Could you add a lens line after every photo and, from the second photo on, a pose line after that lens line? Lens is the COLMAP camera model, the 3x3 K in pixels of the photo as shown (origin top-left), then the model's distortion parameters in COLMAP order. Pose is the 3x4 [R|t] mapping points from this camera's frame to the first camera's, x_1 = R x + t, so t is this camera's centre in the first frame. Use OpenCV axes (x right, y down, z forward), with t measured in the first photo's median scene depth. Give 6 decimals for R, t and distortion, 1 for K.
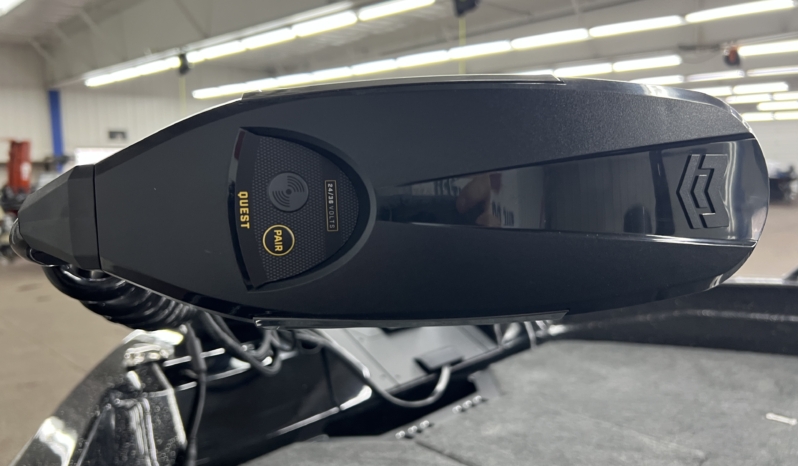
lens RADIAL K [[631.7, 0, 399.0], [0, 631.7, 233.0], [0, 0, 1]] dist [0.053609, -0.075552]
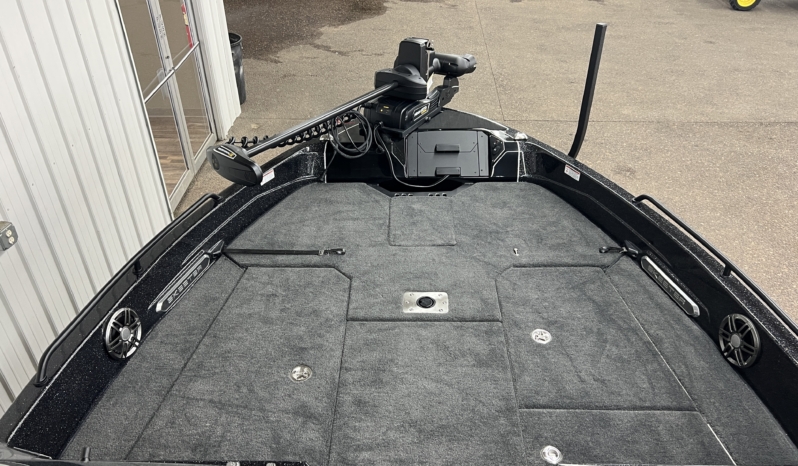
lens RADIAL K [[631.7, 0, 399.0], [0, 631.7, 233.0], [0, 0, 1]] dist [0.053609, -0.075552]
pose [[0.699289, 0.416025, -0.581307, 1.446202], [-0.083133, 0.855012, 0.511902, -0.807000], [0.709988, -0.309642, 0.632486, -0.652381]]
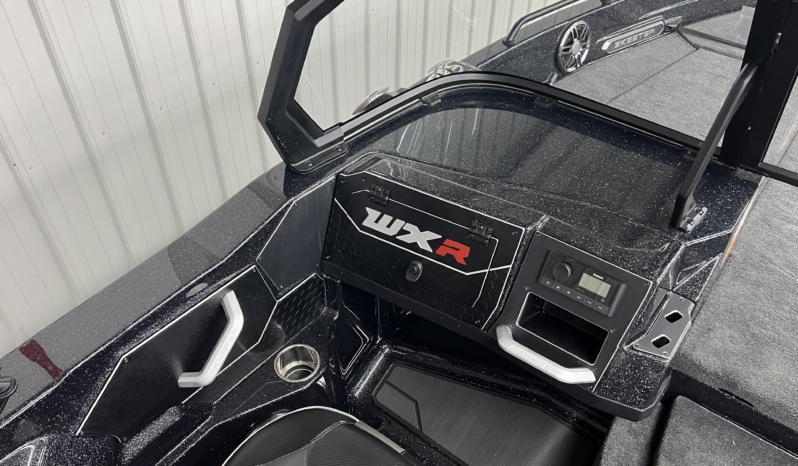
lens RADIAL K [[631.7, 0, 399.0], [0, 631.7, 233.0], [0, 0, 1]] dist [0.053609, -0.075552]
pose [[0.131224, 0.677140, -0.724059, 1.594352], [-0.127655, 0.735836, 0.665018, -0.383304], [0.983100, 0.005163, 0.182999, -0.960772]]
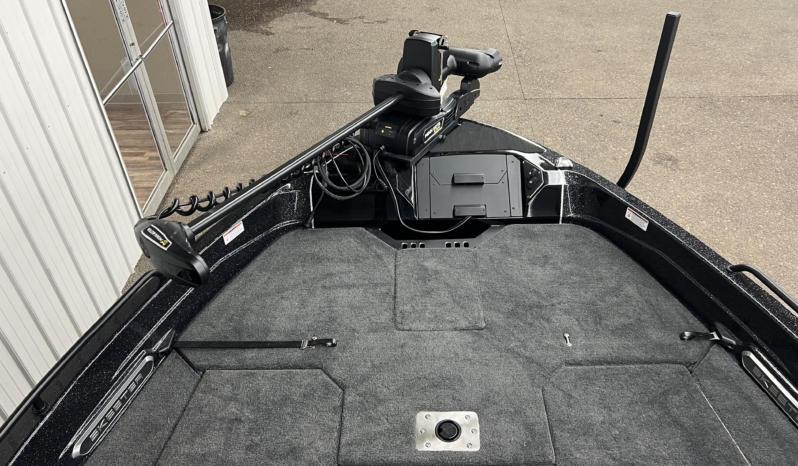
lens RADIAL K [[631.7, 0, 399.0], [0, 631.7, 233.0], [0, 0, 1]] dist [0.053609, -0.075552]
pose [[0.699546, 0.442918, -0.560767, 1.005959], [-0.058522, 0.817615, 0.572783, -0.793920], [0.712187, -0.367871, 0.597880, -0.210501]]
